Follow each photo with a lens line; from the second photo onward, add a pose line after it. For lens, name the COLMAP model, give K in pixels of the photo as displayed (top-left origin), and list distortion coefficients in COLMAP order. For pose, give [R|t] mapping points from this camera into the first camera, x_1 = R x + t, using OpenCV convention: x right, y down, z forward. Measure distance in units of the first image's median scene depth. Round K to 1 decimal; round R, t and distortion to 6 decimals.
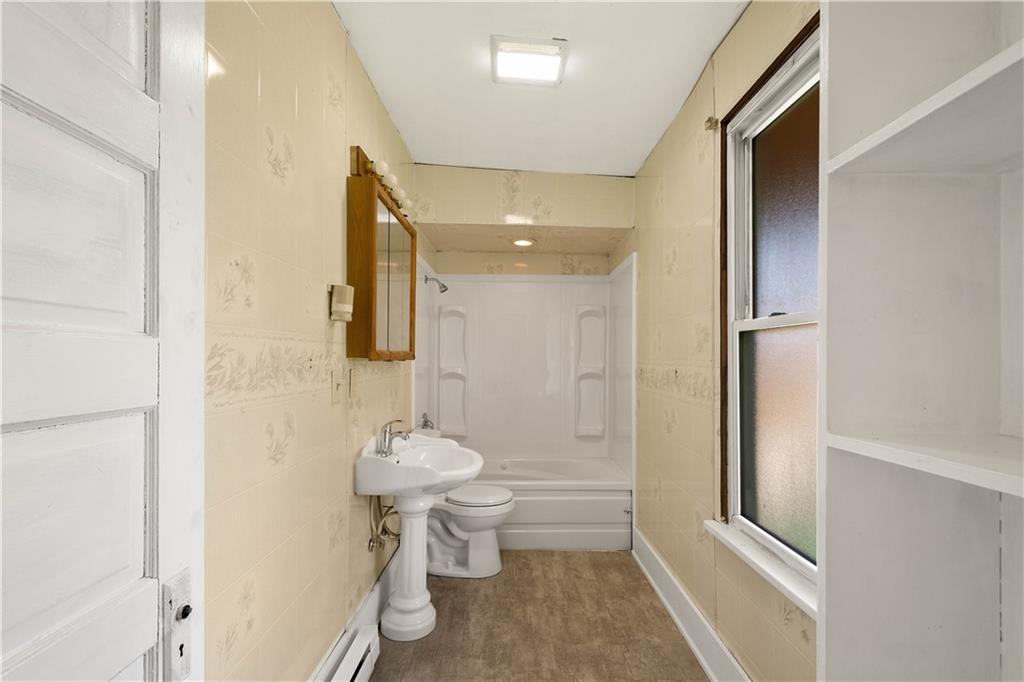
lens RADIAL K [[451.0, 0, 512.2], [0, 451.0, 349.1], [0, 0, 1]] dist [-0.000945, -0.001291]
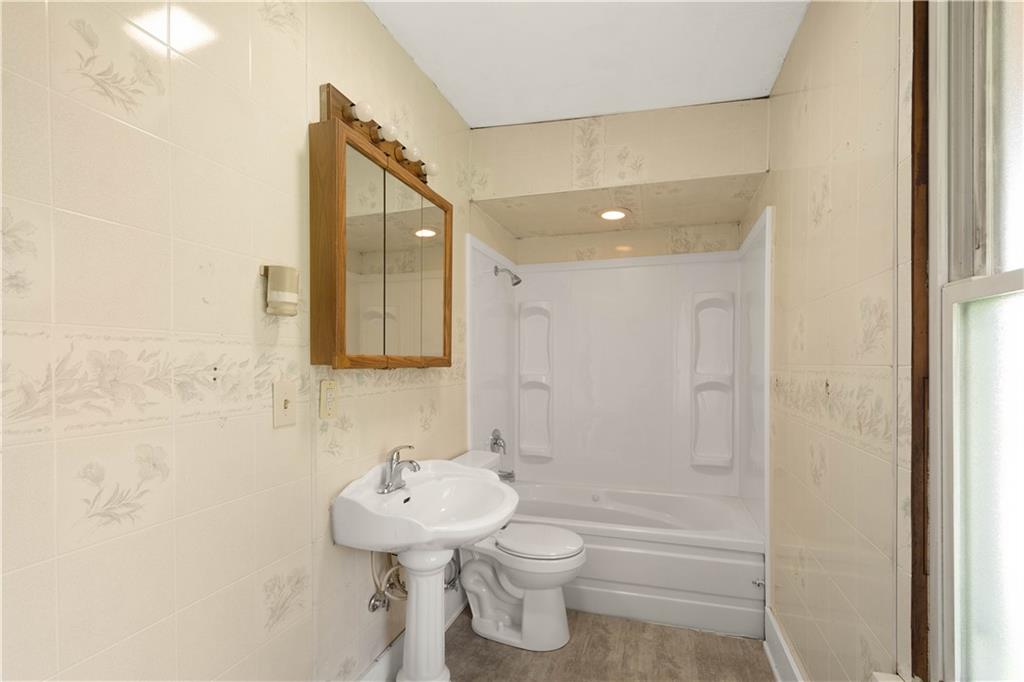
lens RADIAL K [[451.0, 0, 521.2], [0, 451.0, 363.8], [0, 0, 1]] dist [-0.000945, -0.001291]
pose [[0.953626, -0.007537, -0.300901, 0.134459], [0.013577, 0.999746, 0.017986, 0.005615], [0.300689, -0.021237, 0.953486, 0.265856]]
